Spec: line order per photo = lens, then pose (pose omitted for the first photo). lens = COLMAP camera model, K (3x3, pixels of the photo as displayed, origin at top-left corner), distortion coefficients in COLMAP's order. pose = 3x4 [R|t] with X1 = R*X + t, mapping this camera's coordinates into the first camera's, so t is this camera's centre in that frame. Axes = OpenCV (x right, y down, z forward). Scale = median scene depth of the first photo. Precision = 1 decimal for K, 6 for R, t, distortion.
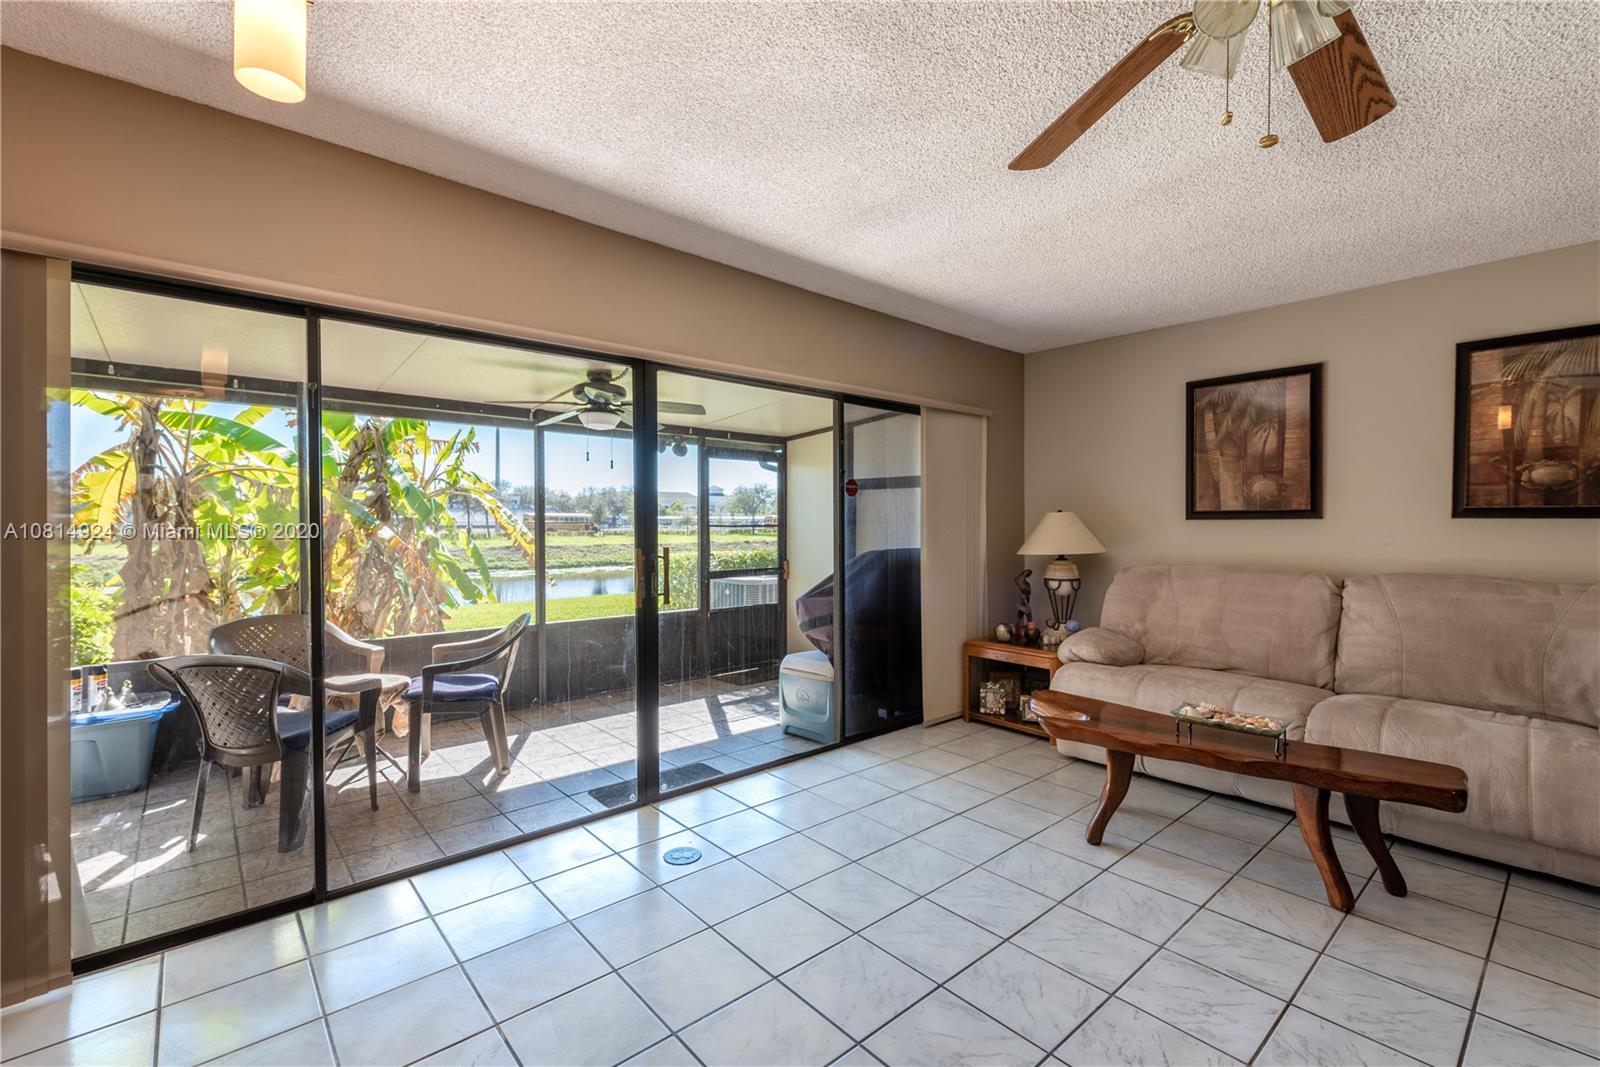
lens RADIAL K [[698.0, 0, 800.0], [0, 698.0, 533.5], [0, 0, 1]] dist [0.000683, -0.000445]
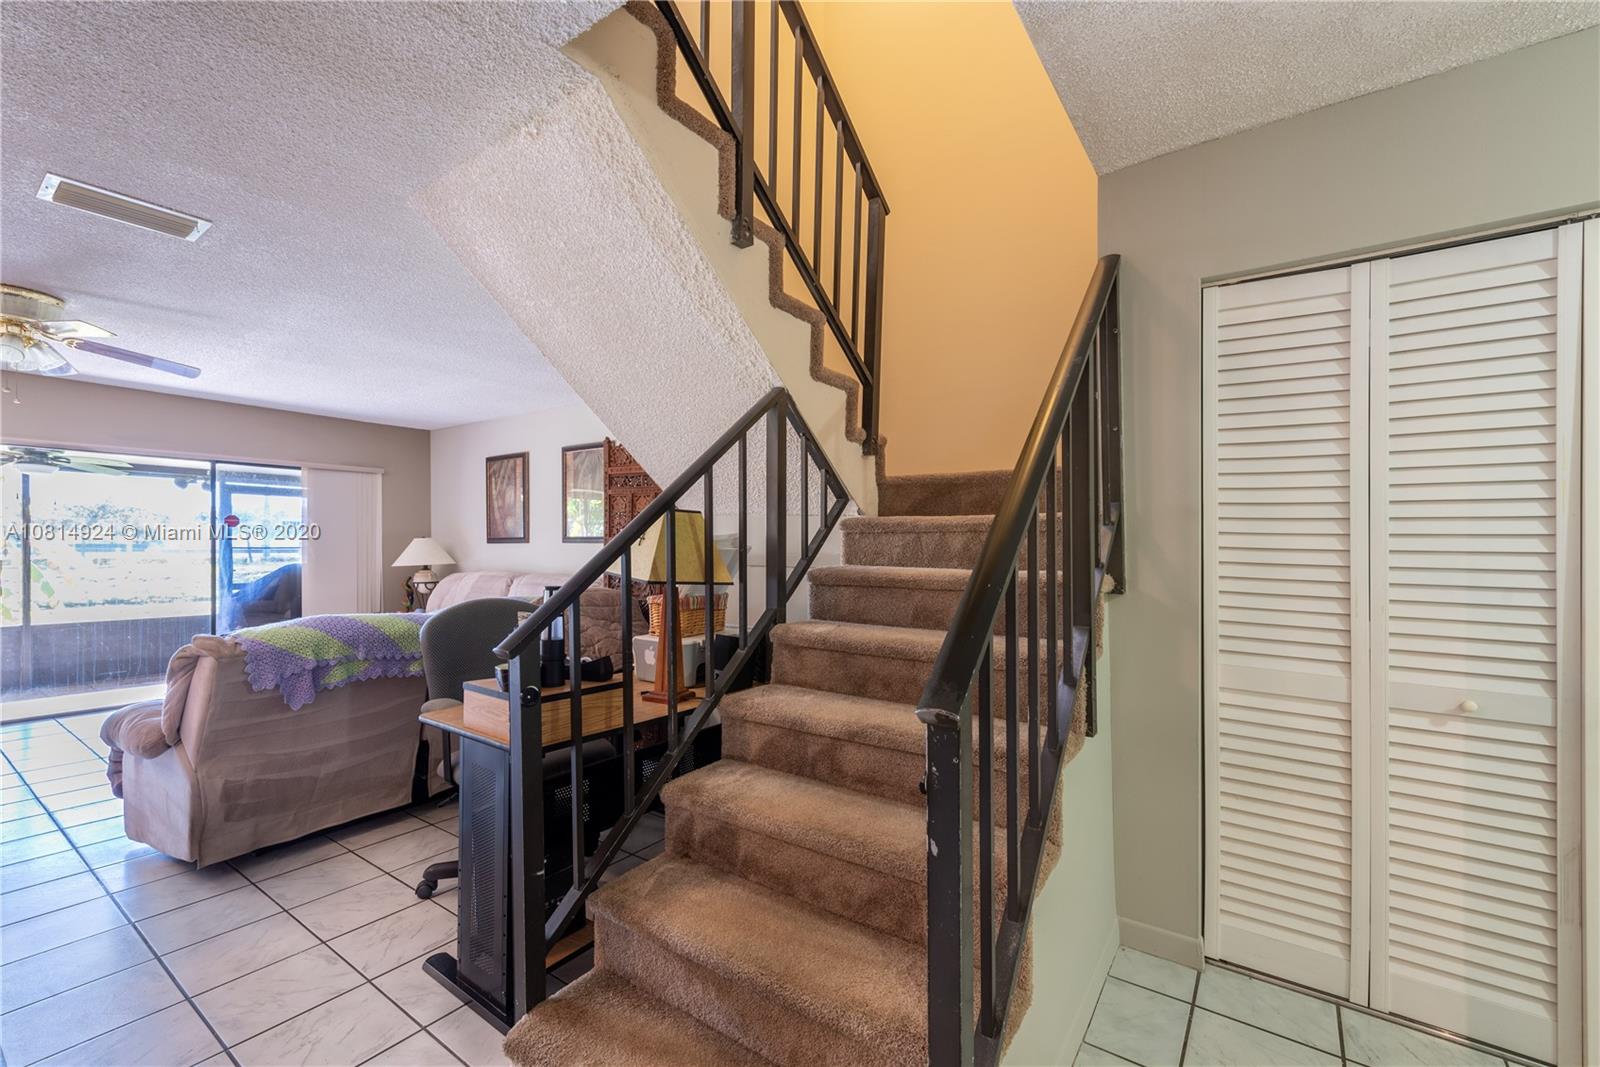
lens RADIAL K [[691.3, 0, 798.2], [0, 691.3, 556.3], [0, 0, 1]] dist [-0.001466, -0.000314]
pose [[0.973504, -0.000060, 0.228670, 0.983037], [0.001756, 0.999972, -0.007212, 0.024592], [-0.228663, 0.007422, 0.973477, -0.783916]]
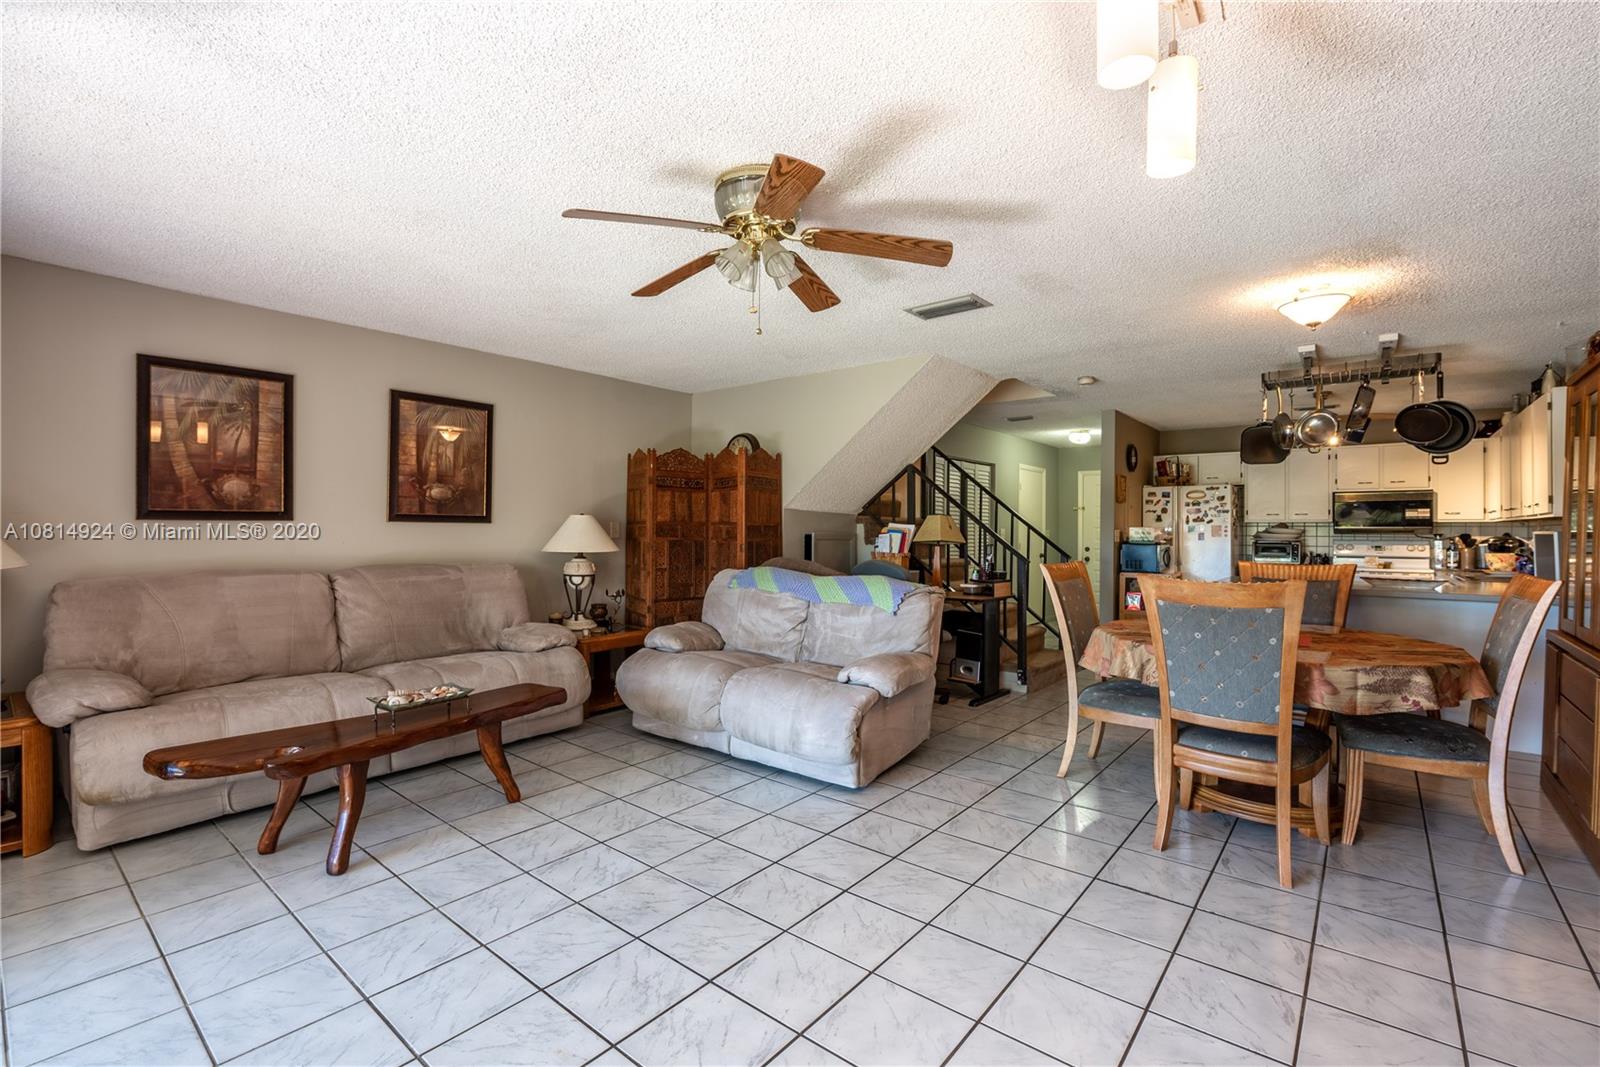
lens RADIAL K [[702.0, 0, 796.0], [0, 702.0, 525.0], [0, 0, 1]] dist [-0.014928, -0.000313]
pose [[-0.167719, 0.004446, 0.985825, -0.426444], [0.009506, 0.999951, -0.002892, -0.003700], [-0.985789, 0.008886, -0.167753, 0.408881]]
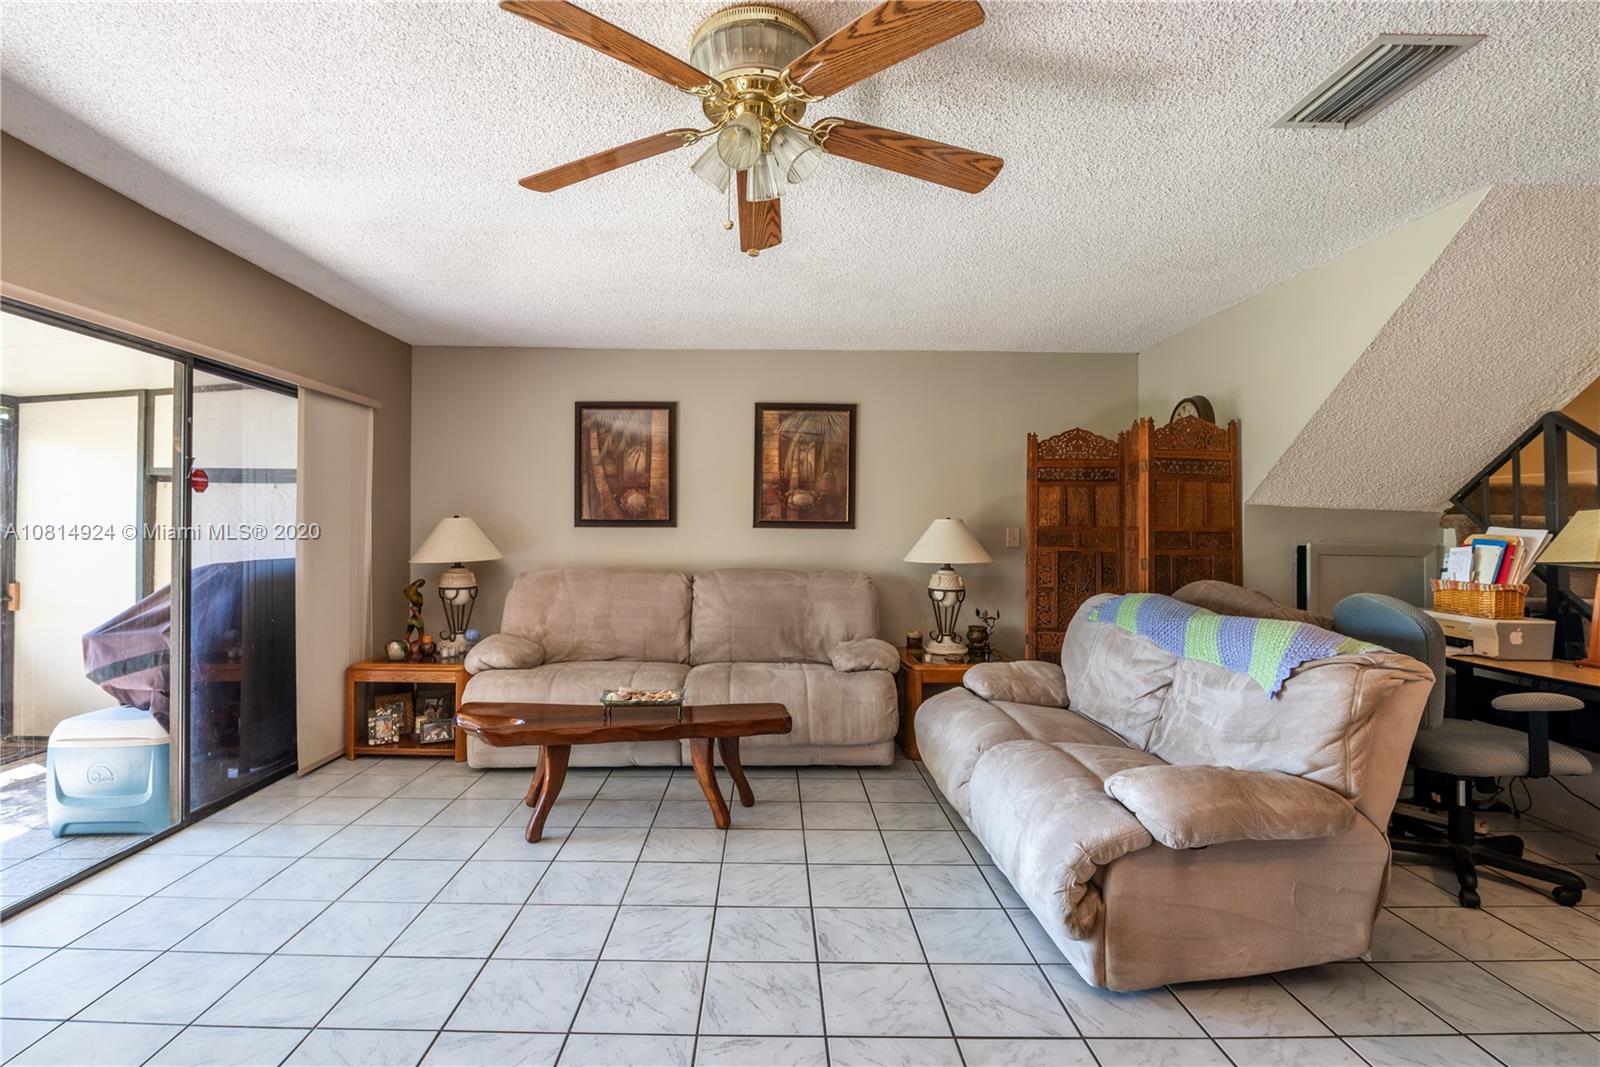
lens RADIAL K [[739.0, 0, 772.7], [0, 739.0, 518.5], [0, 0, 1]] dist [-0.012350, -0.000191]
pose [[0.654853, 0.017735, 0.755548, -0.129032], [0.004110, 0.999626, -0.027027, -0.000384], [-0.755745, 0.020804, 0.654536, 0.011098]]
